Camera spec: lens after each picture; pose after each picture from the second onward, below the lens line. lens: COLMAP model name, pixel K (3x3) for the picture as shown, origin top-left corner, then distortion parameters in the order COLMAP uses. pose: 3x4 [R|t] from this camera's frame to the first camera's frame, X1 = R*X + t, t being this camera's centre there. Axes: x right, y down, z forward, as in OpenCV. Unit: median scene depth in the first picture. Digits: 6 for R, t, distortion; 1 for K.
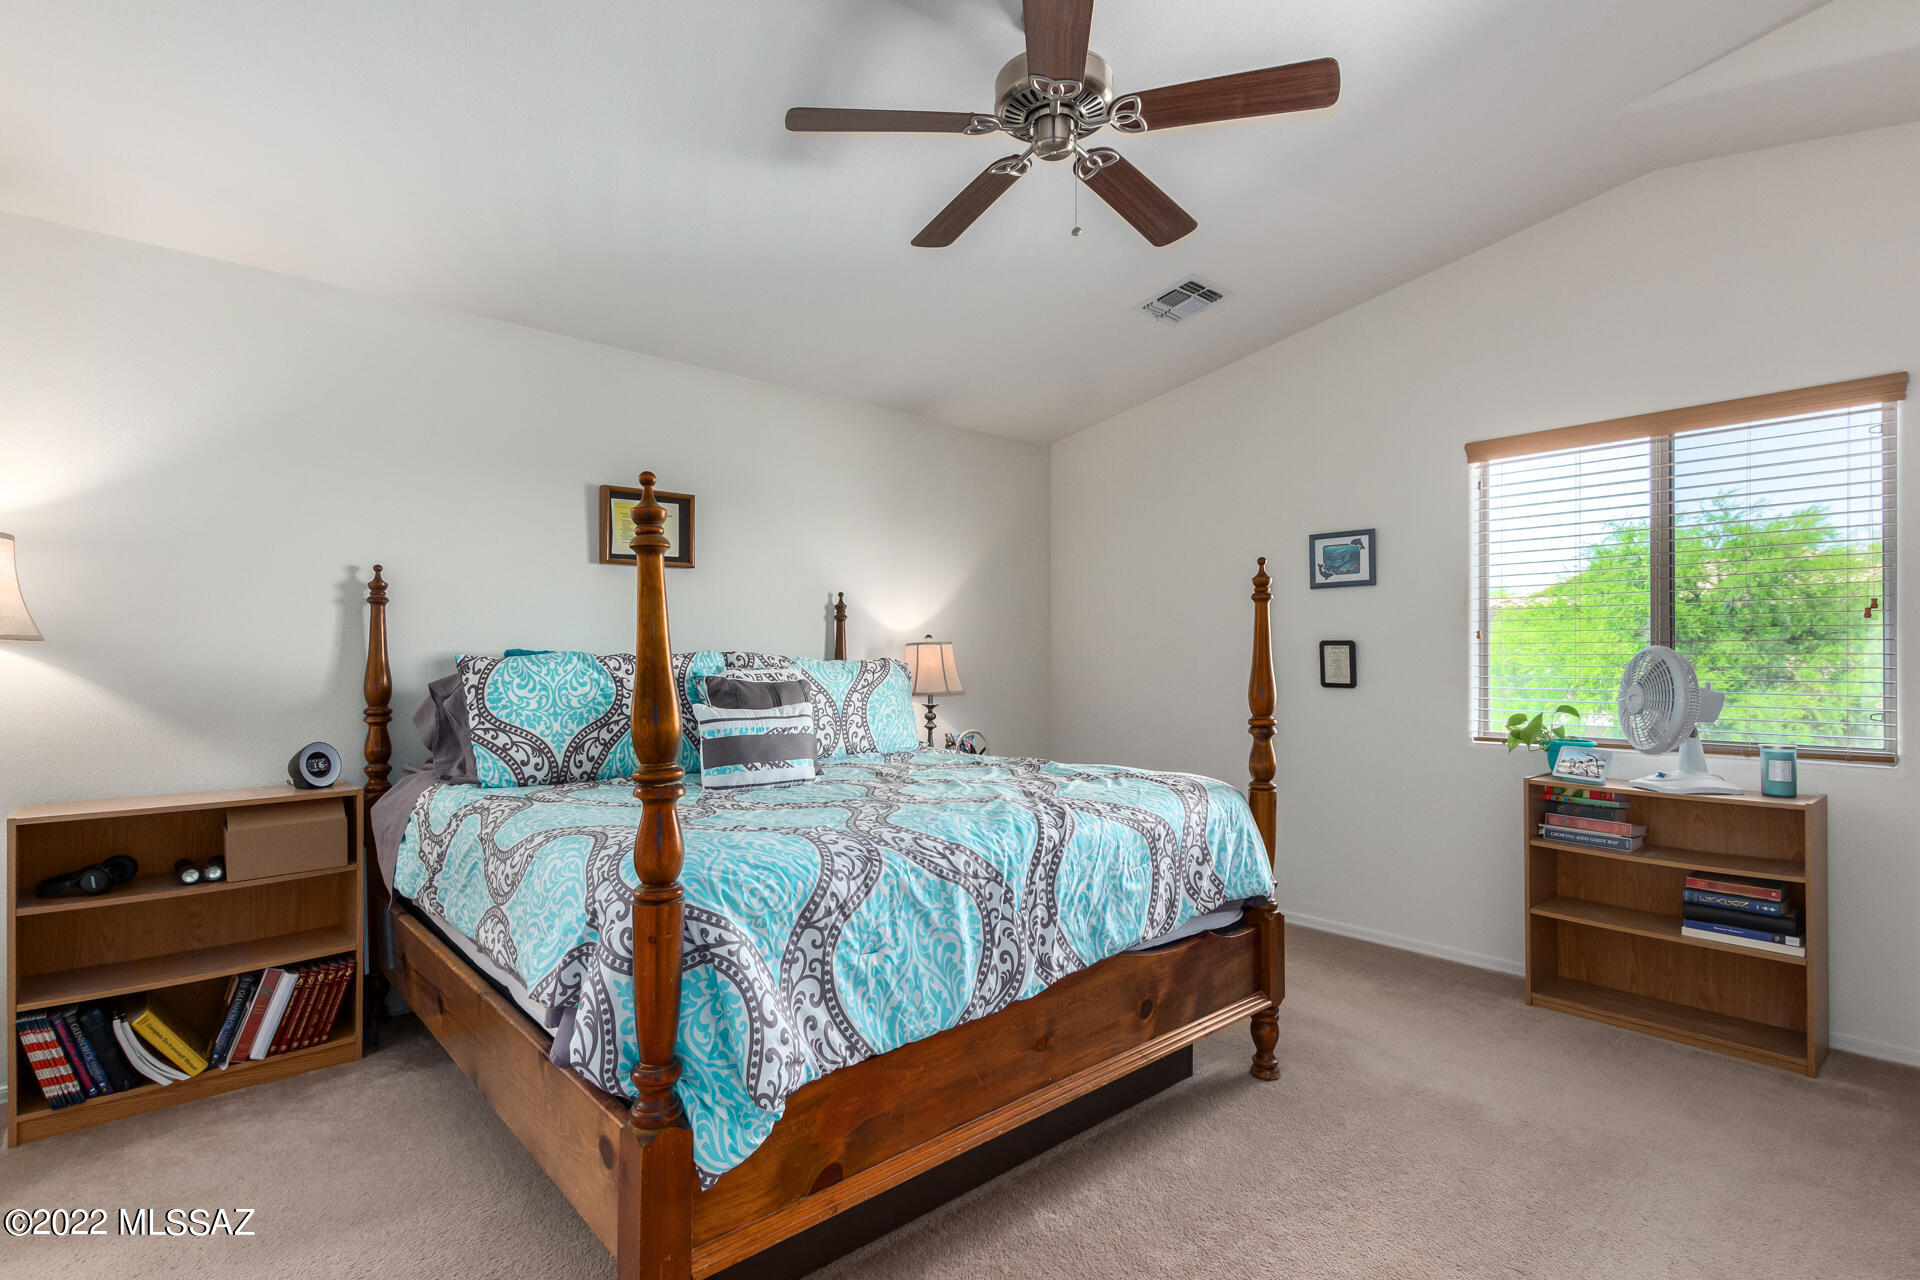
lens RADIAL K [[949.8, 0, 964.5], [0, 949.8, 654.9], [0, 0, 1]] dist [0.014155, -0.001251]
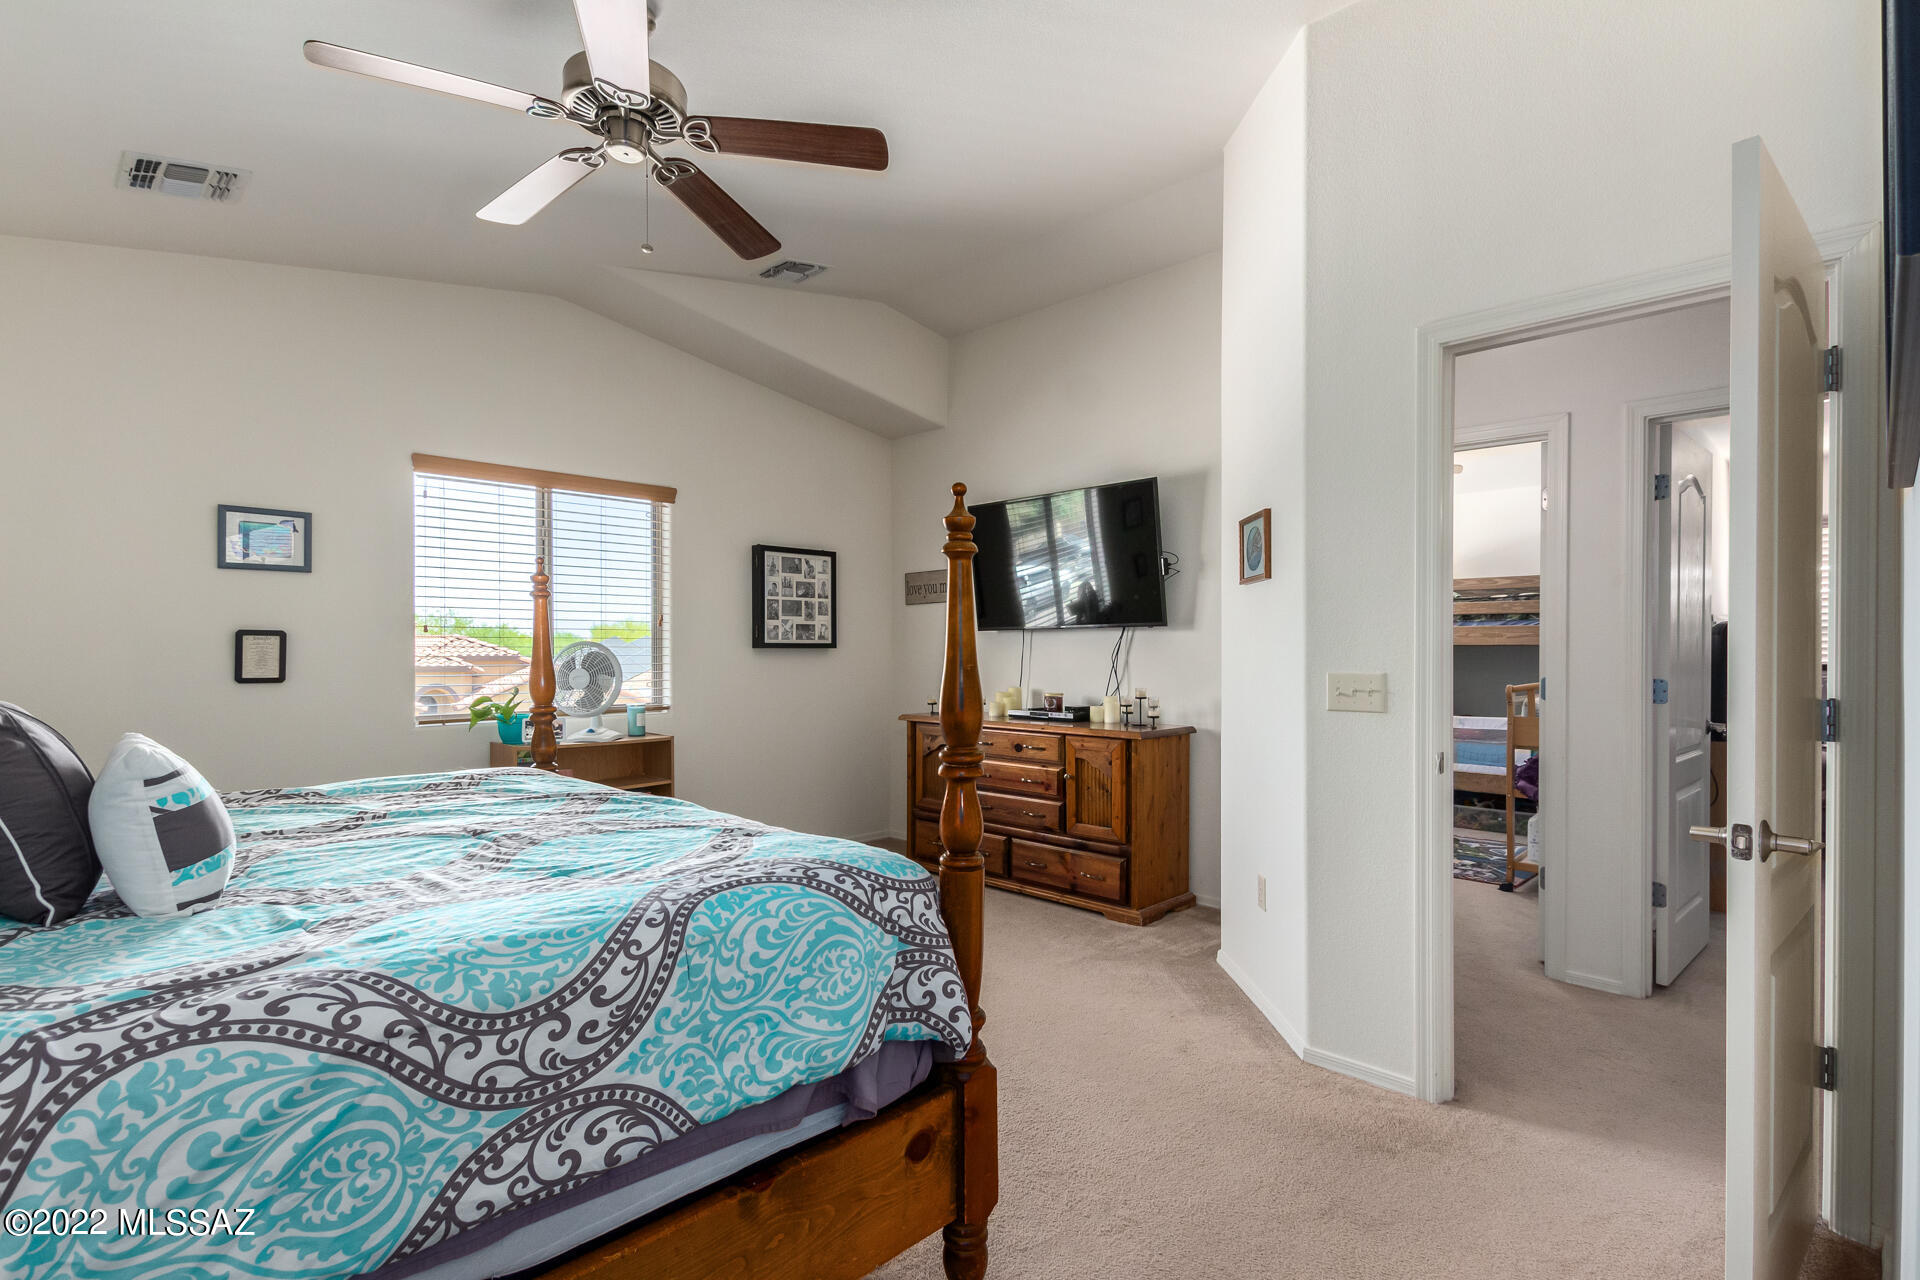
lens RADIAL K [[949.8, 0, 964.5], [0, 949.8, 654.9], [0, 0, 1]] dist [0.014155, -0.001251]
pose [[-0.103510, -0.004653, 0.994618, -0.652766], [-0.003609, 0.999984, 0.004303, 0.002117], [-0.994622, -0.003144, -0.103525, 0.510125]]
